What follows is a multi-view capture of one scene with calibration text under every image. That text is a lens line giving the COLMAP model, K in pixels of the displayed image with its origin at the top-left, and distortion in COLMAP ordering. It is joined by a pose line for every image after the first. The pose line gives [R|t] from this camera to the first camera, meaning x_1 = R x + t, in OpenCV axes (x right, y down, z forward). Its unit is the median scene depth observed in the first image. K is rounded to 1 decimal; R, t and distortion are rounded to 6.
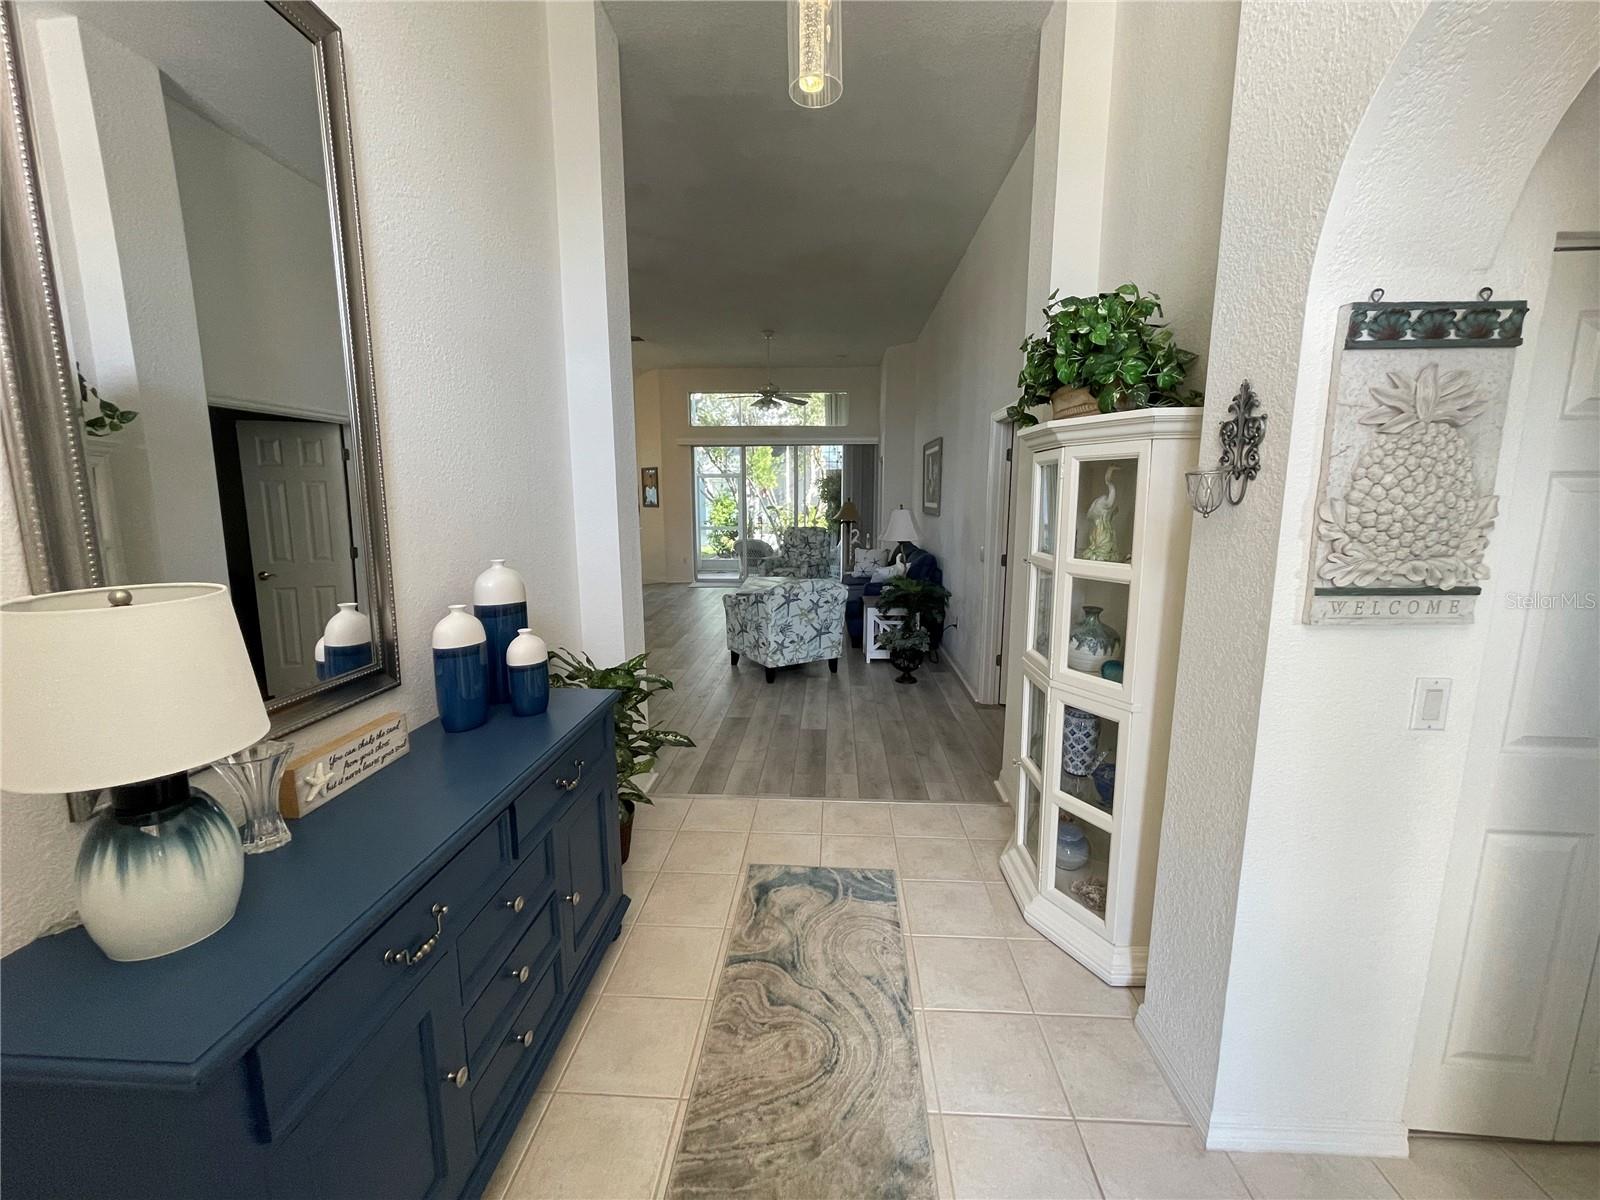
lens RADIAL K [[644.9, 0, 799.2], [0, 644.9, 597.3], [0, 0, 1]] dist [-0.006168, 0.000279]
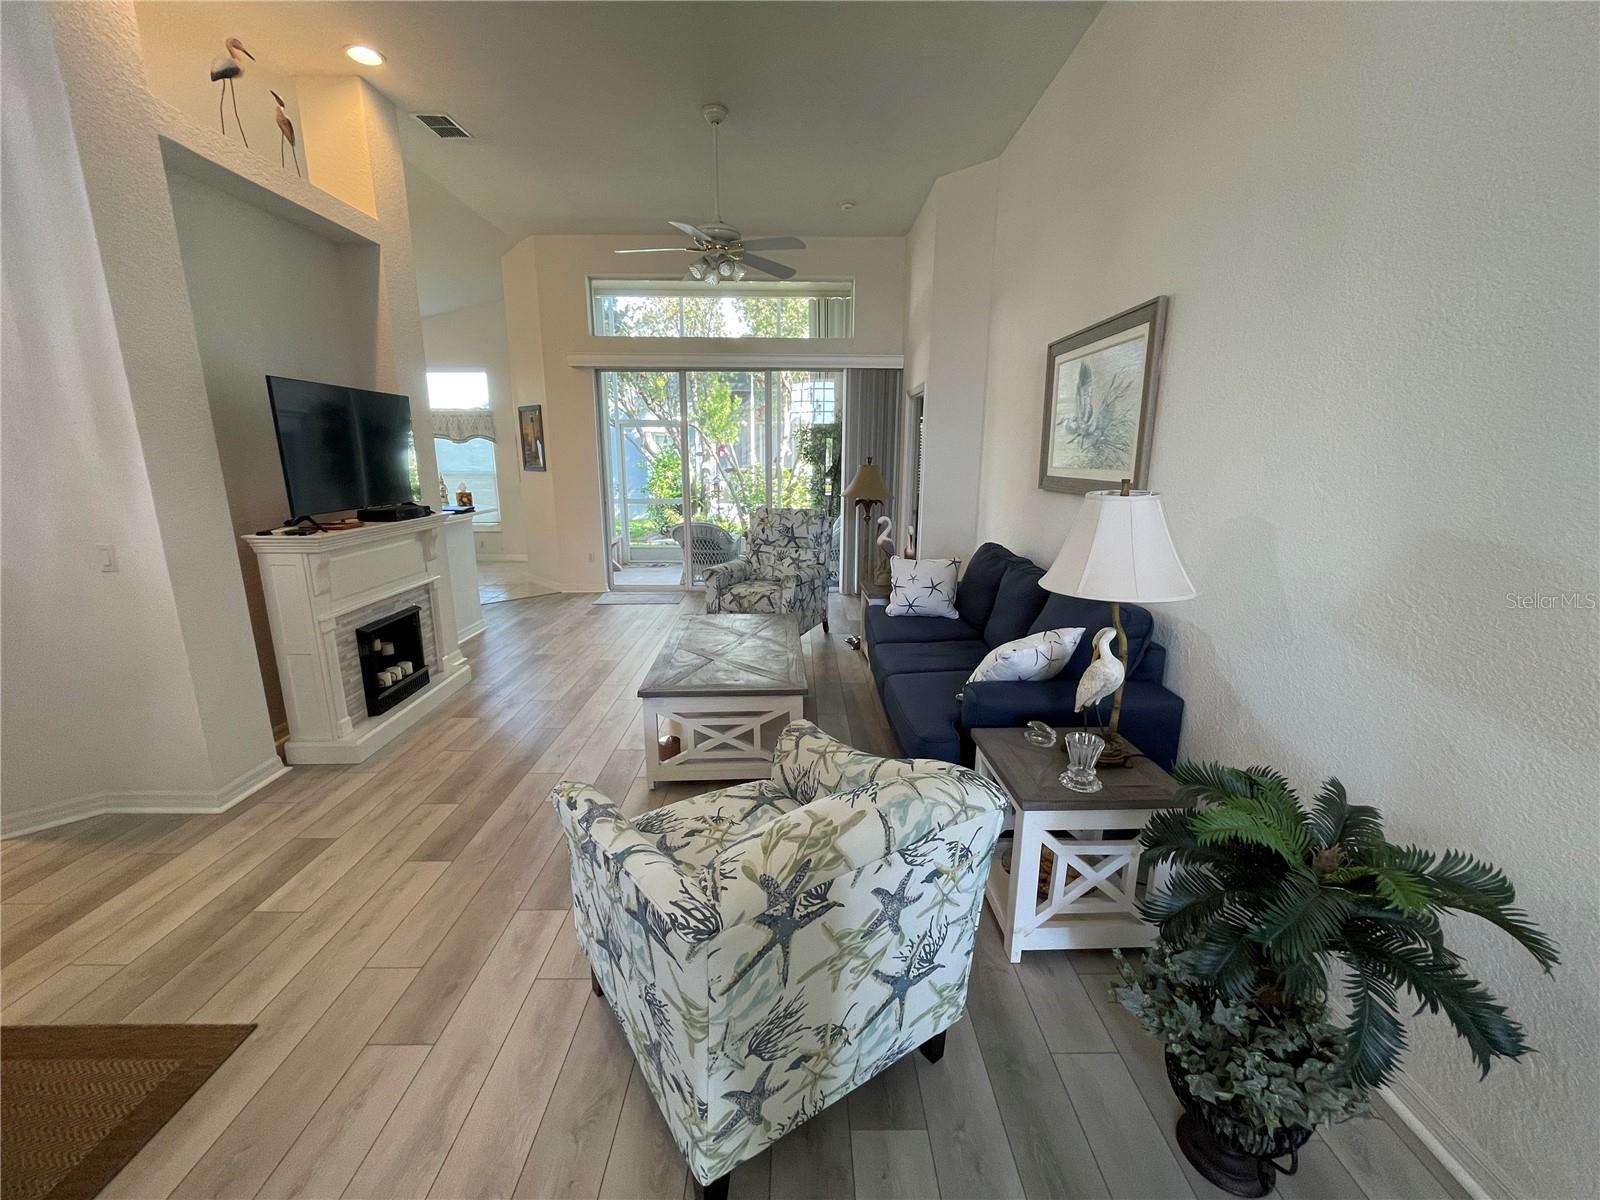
lens RADIAL K [[644.9, 0, 799.2], [0, 644.9, 597.3], [0, 0, 1]] dist [-0.006168, 0.000279]
pose [[0.998438, -0.005313, 0.055617, -0.011133], [0.001999, 0.998228, 0.059467, -0.056252], [-0.055834, -0.059263, 0.996680, 0.371208]]
